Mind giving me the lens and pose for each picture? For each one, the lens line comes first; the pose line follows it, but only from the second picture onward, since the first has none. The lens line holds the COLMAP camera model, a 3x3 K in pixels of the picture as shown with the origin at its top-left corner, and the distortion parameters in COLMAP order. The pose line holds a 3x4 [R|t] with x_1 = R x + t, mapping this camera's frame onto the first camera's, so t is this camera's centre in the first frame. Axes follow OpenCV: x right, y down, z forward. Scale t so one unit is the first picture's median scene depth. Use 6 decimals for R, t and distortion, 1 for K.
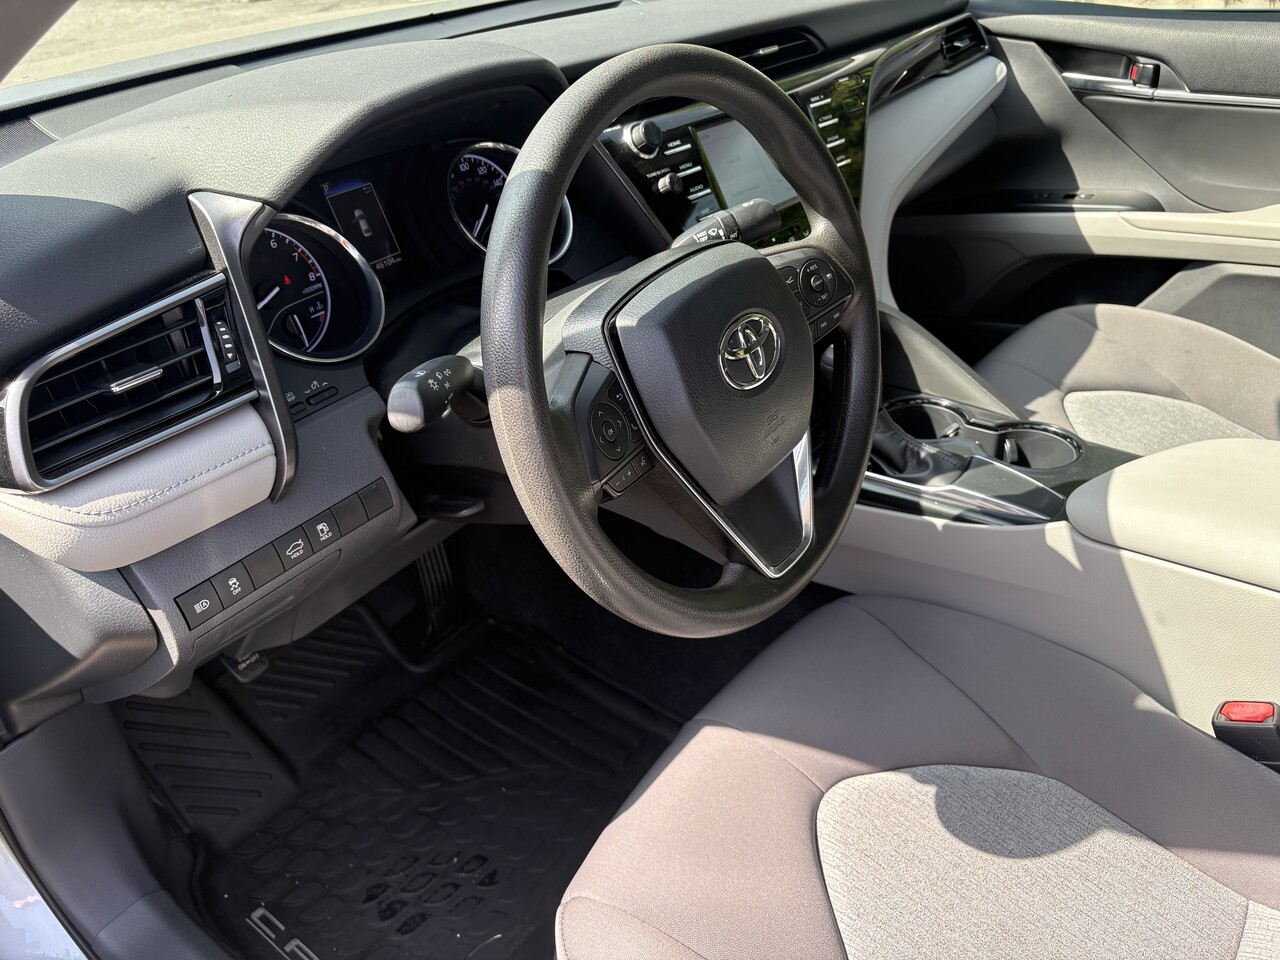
lens RADIAL K [[966.7, 0, 640.0], [0, 966.7, 480.0], [0, 0, 1]] dist [0.031394, -0.000812]
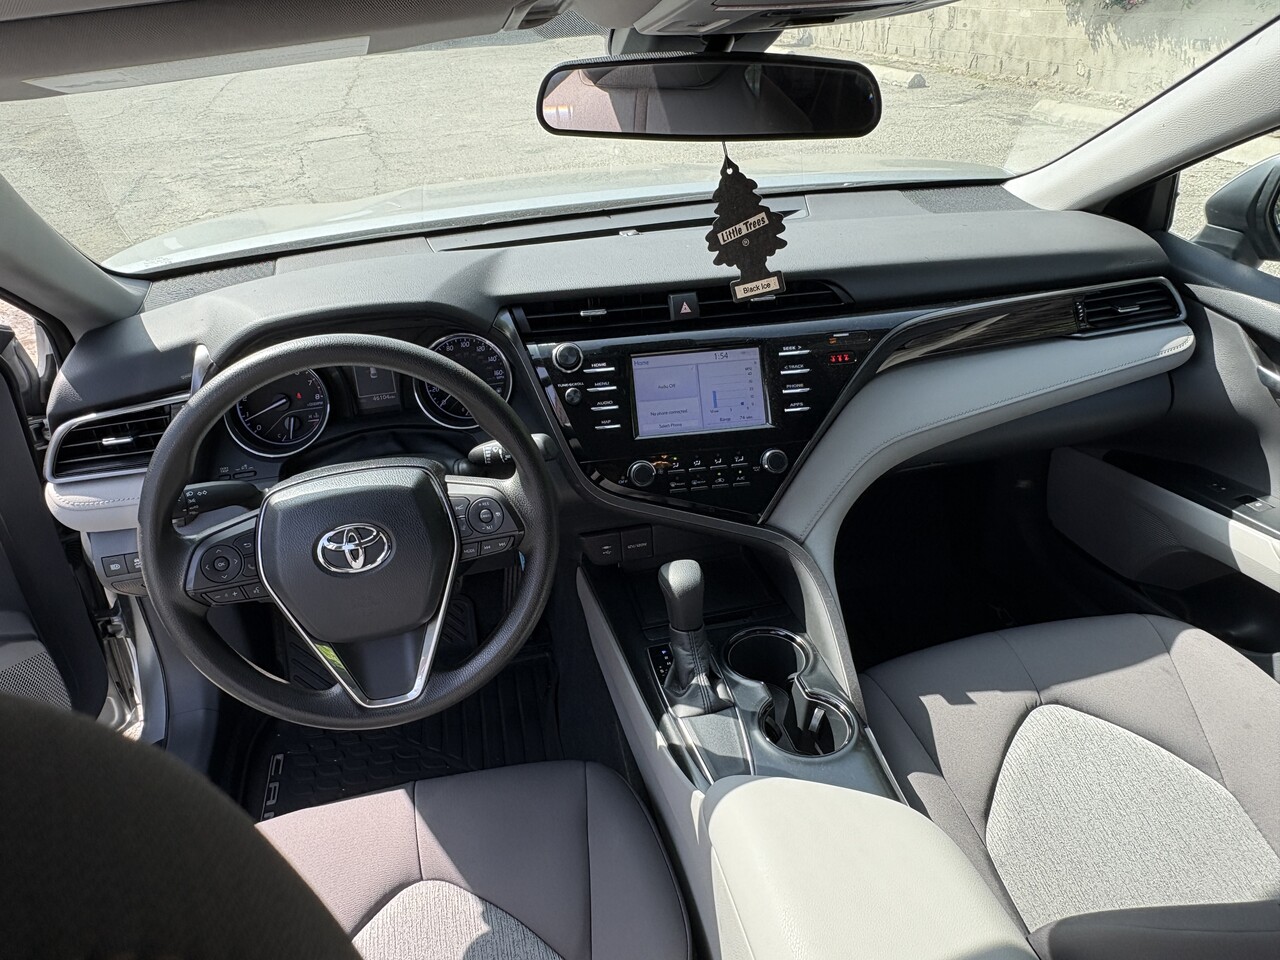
lens RADIAL K [[889.0, 0, 640.0], [0, 889.0, 480.0], [0, 0, 1]] dist [0.023658, 0.000982]
pose [[0.768013, 0.327634, -0.550283, 0.850966], [-0.336626, 0.937484, 0.088351, -0.364347], [0.544829, 0.117385, 0.830291, 0.095343]]
